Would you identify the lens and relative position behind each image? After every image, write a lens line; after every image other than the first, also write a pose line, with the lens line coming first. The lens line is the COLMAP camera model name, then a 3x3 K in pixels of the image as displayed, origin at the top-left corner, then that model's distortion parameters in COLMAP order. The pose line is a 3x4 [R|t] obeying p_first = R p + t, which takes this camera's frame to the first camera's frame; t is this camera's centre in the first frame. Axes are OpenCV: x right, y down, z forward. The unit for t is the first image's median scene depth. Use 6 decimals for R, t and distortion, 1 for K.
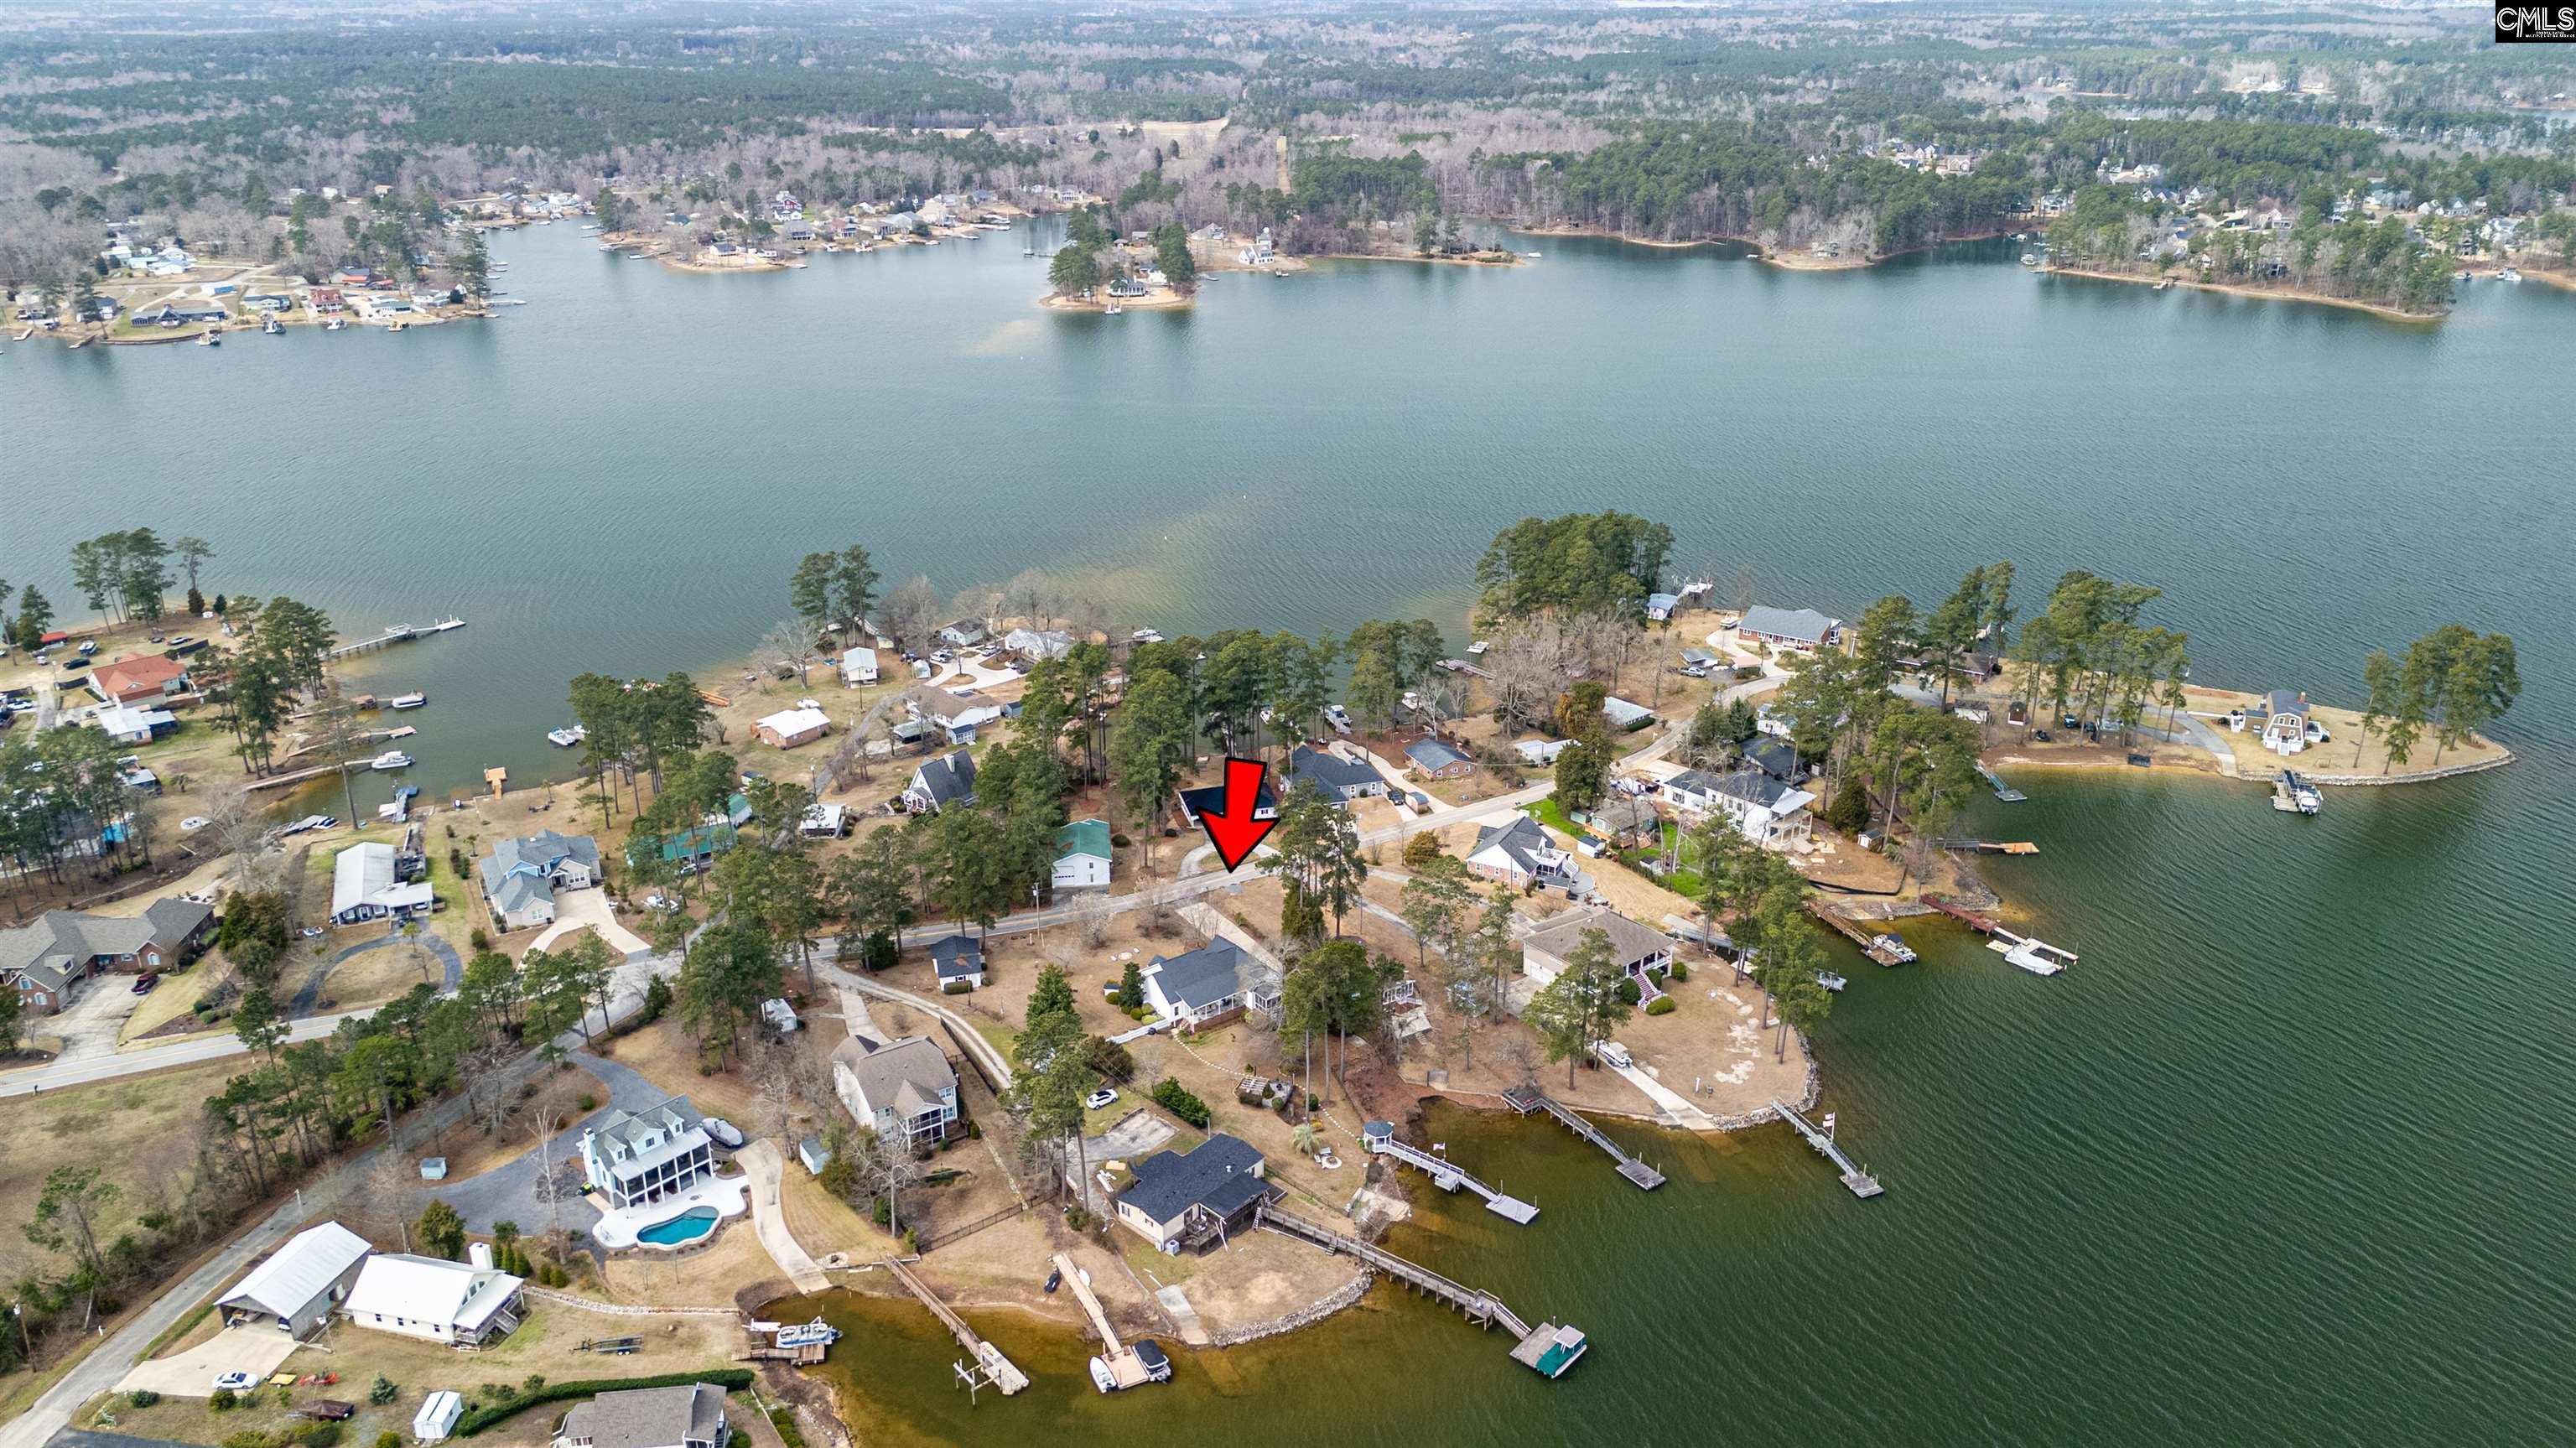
lens RADIAL K [[1838.8, 0, 1288.0], [0, 1838.8, 724.0], [0, 0, 1]] dist [0.060165, -0.003323]
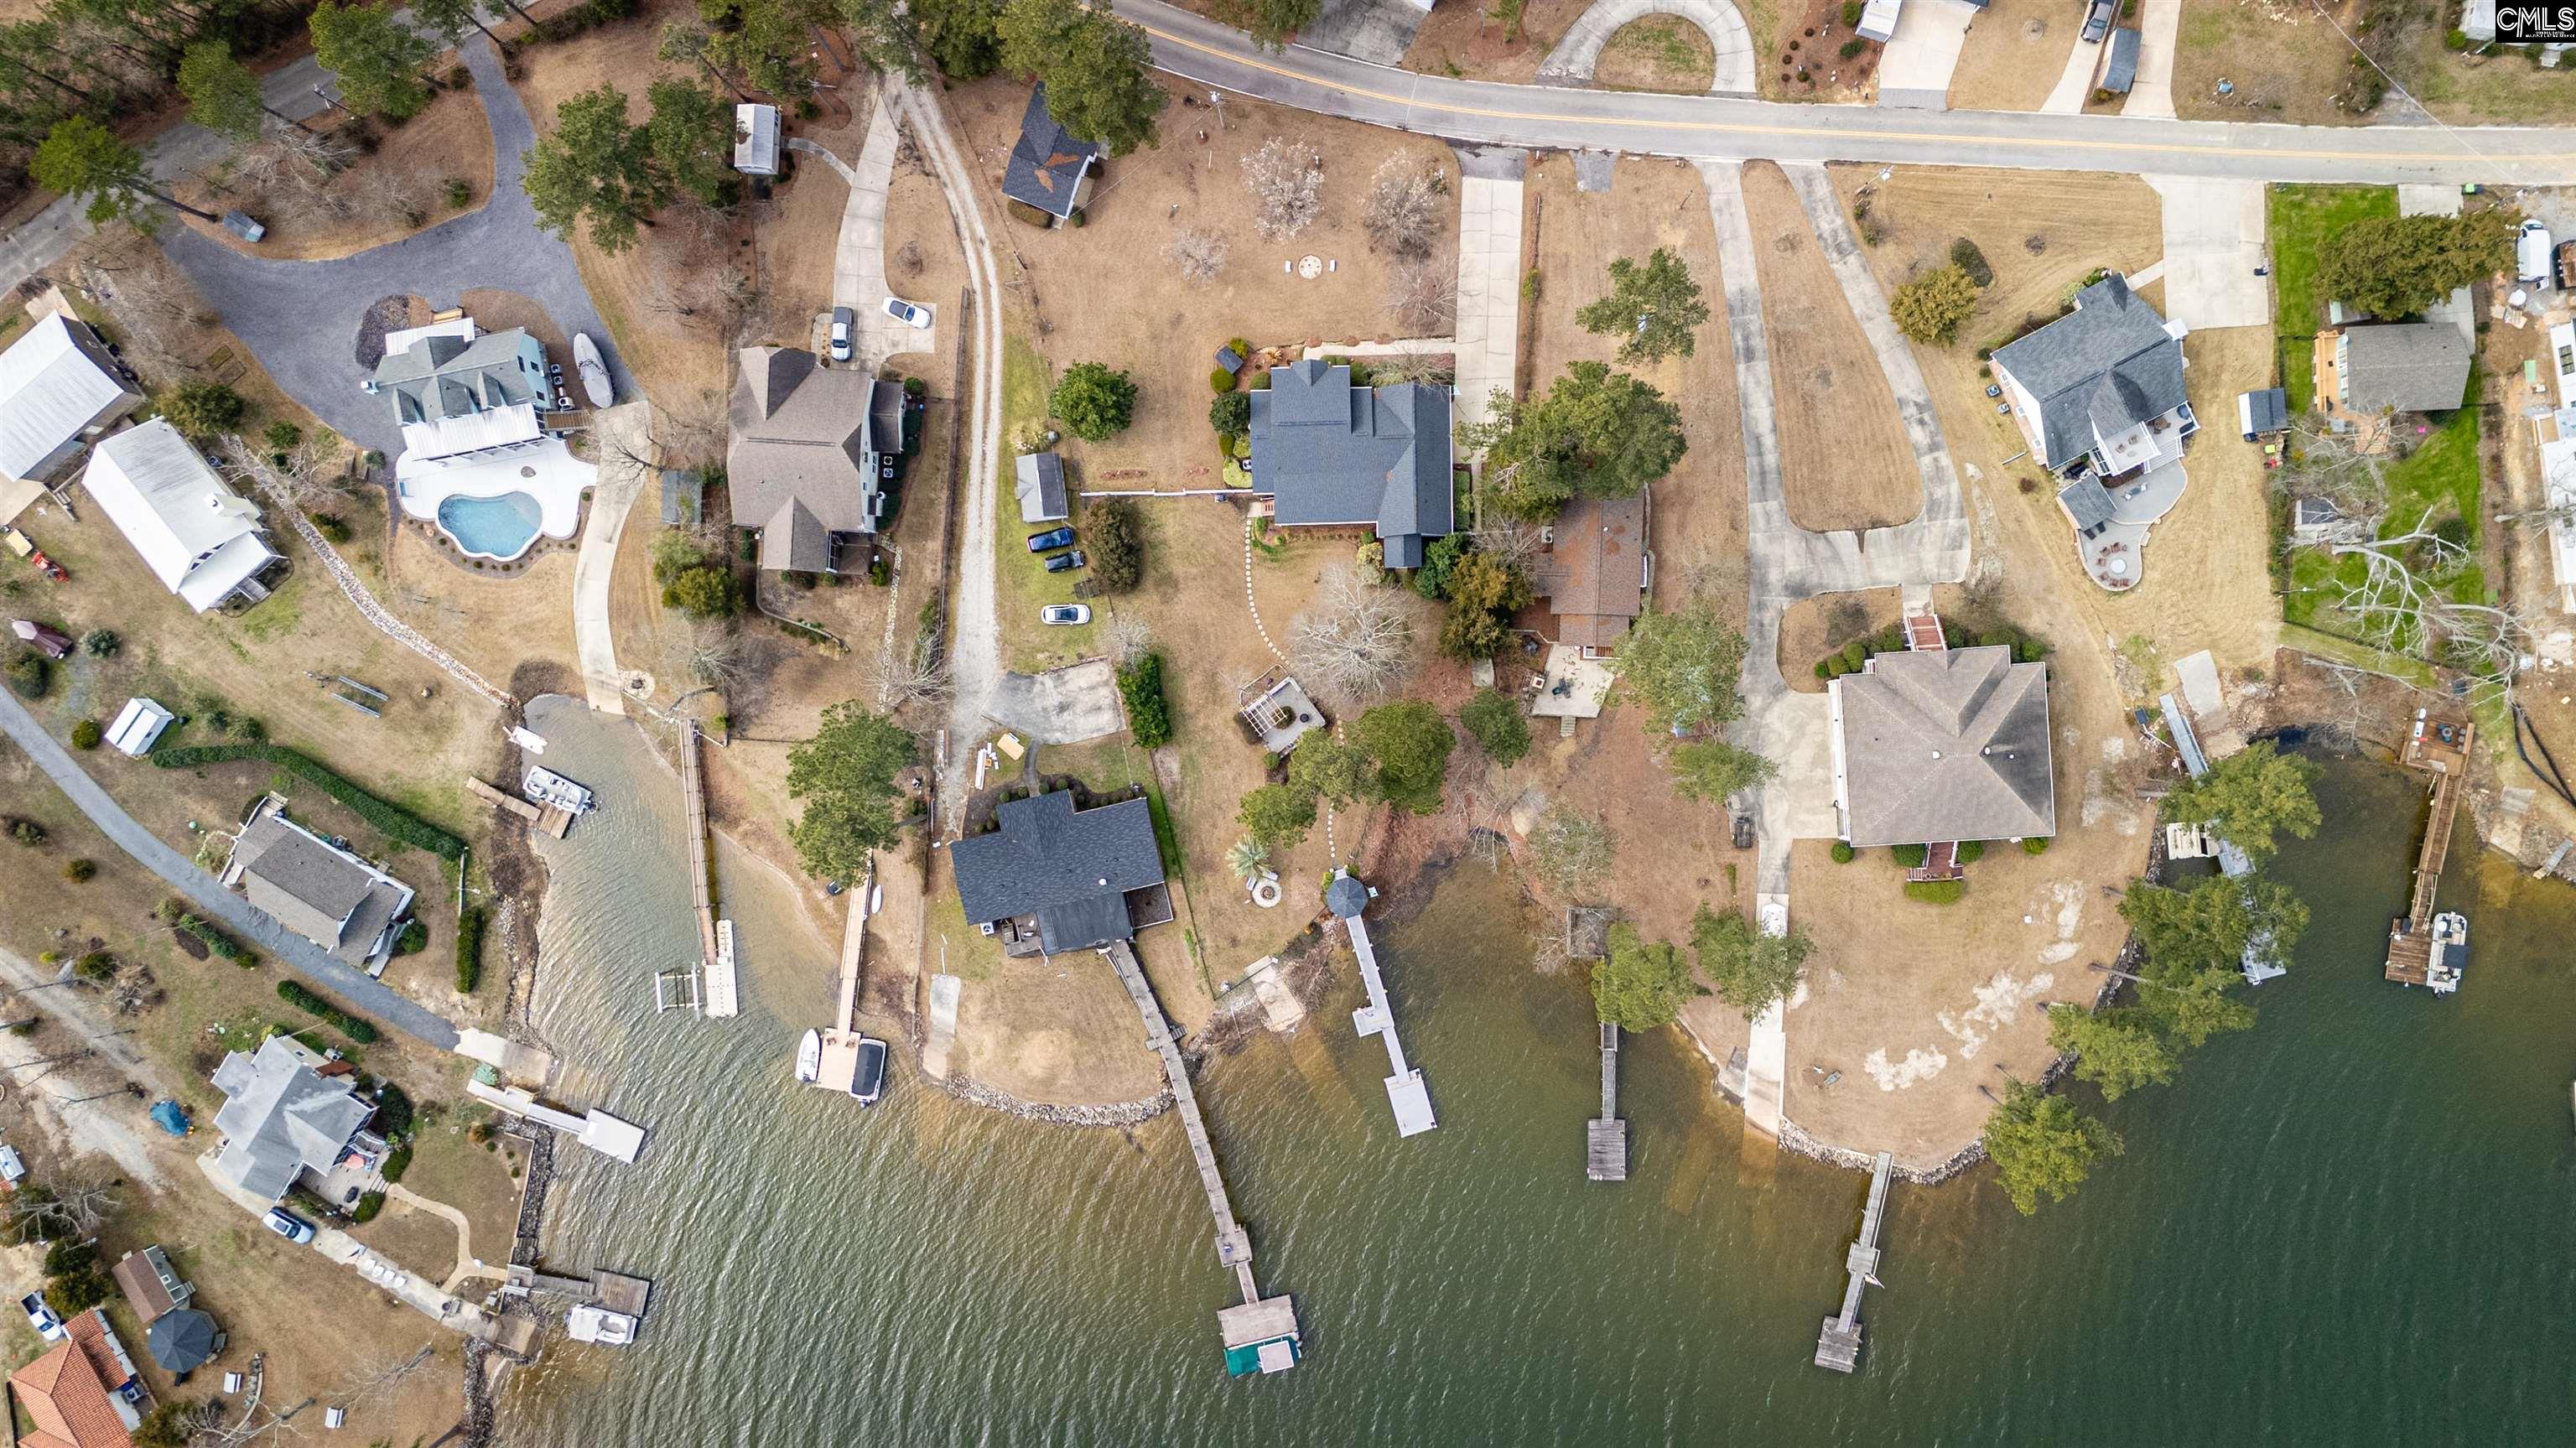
lens RADIAL K [[1838.8, 0, 1288.0], [0, 1838.8, 724.0], [0, 0, 1]] dist [0.060165, -0.003323]
pose [[0.809678, 0.586520, -0.020383, 0.005846], [-0.195949, 0.302915, 0.932656, -0.476651], [0.553196, -0.751157, 0.360192, 0.818337]]
